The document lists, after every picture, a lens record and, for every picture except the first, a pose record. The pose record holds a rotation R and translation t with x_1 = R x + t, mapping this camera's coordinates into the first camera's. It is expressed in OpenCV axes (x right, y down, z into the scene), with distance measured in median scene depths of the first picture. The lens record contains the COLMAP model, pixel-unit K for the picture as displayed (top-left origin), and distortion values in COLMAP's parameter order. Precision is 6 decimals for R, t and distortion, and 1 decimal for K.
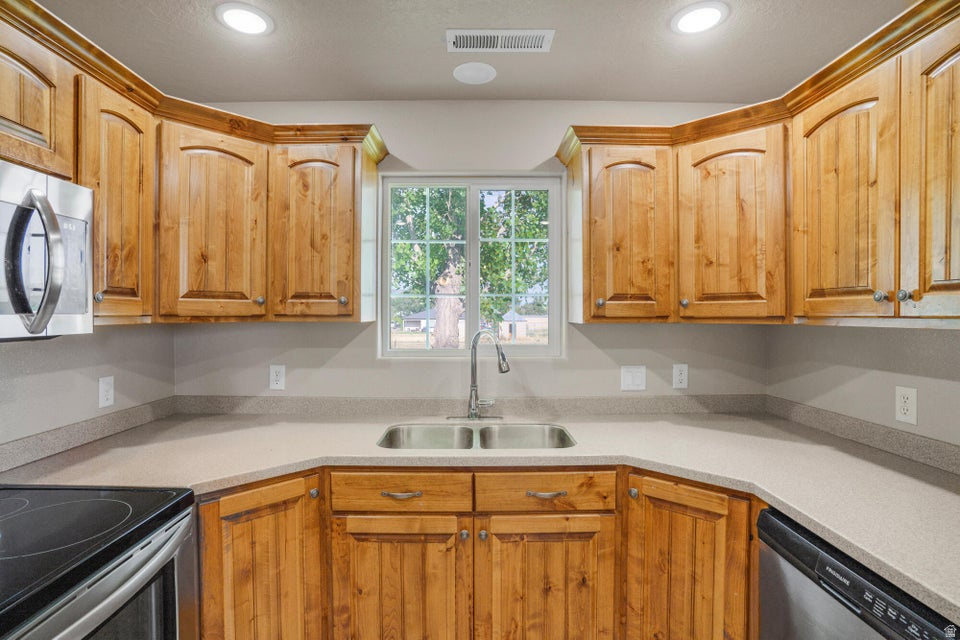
lens RADIAL K [[474.7, 0, 473.7], [0, 474.7, 318.2], [0, 0, 1]] dist [-0.063230, 0.021965]
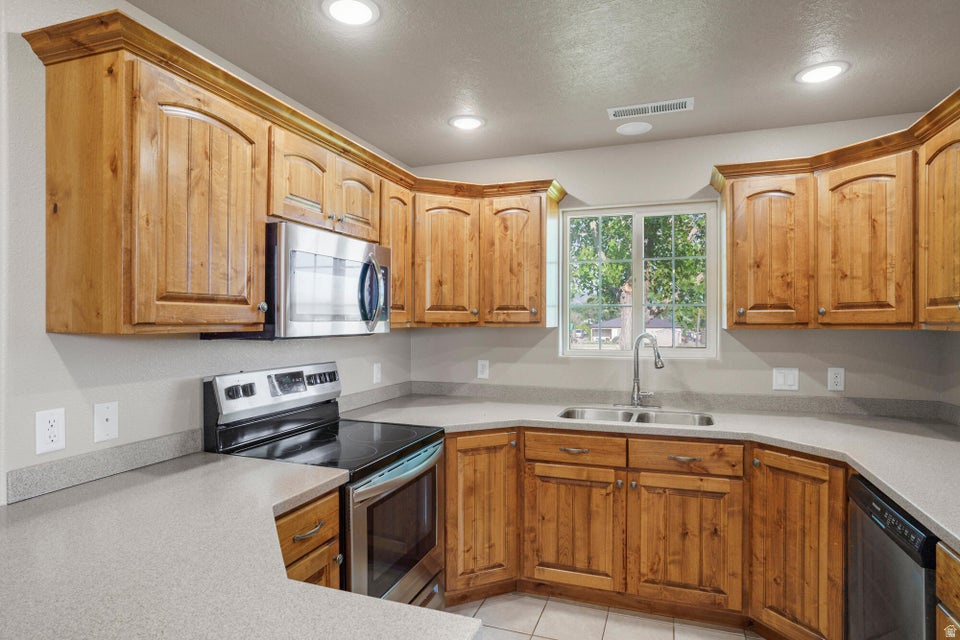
lens RADIAL K [[531.8, 0, 473.0], [0, 531.8, 325.4], [0, 0, 1]] dist [-0.058729, 0.033723]
pose [[0.933196, 0.001734, -0.359364, 0.121952], [-0.002507, 0.999995, -0.001684, 0.007109], [0.359360, 0.002472, 0.933196, -0.534814]]
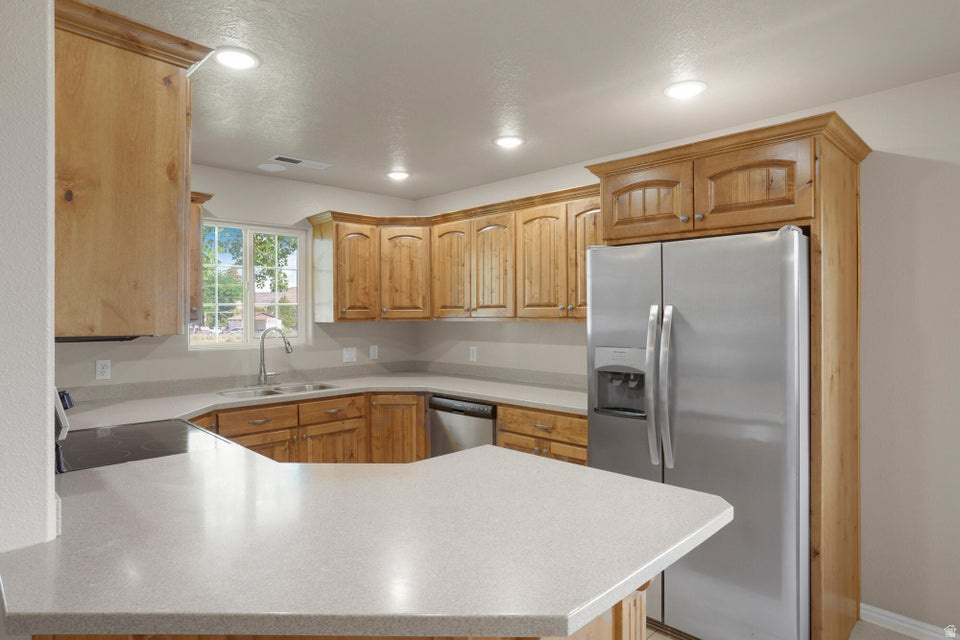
lens RADIAL K [[550.3, 0, 466.8], [0, 550.3, 314.7], [0, 0, 1]] dist [-0.037276, 0.011086]
pose [[0.728060, -0.005496, 0.685491, -0.915353], [0.012296, 0.999912, -0.005043, -0.001104], [-0.685403, 0.012101, 0.728063, -0.938143]]
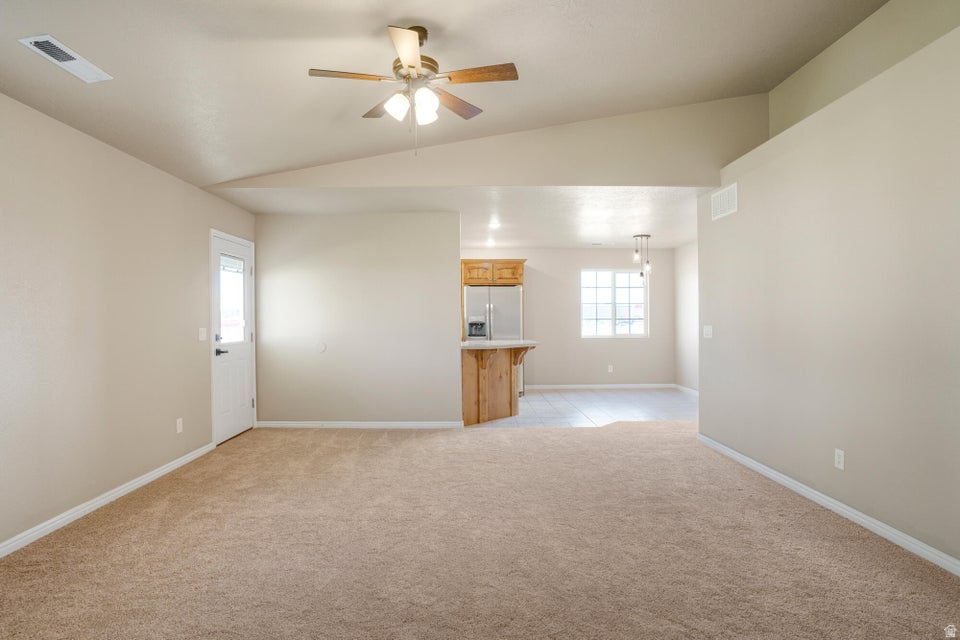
lens RADIAL K [[498.4, 0, 476.3], [0, 498.4, 319.9], [0, 0, 1]] dist [-0.048721, 0.002230]
pose [[0.000929, -0.003294, 0.999994, -4.114550], [0.016155, 0.999864, 0.003279, 0.102421], [-0.999869, 0.016152, 0.000982, -0.163898]]
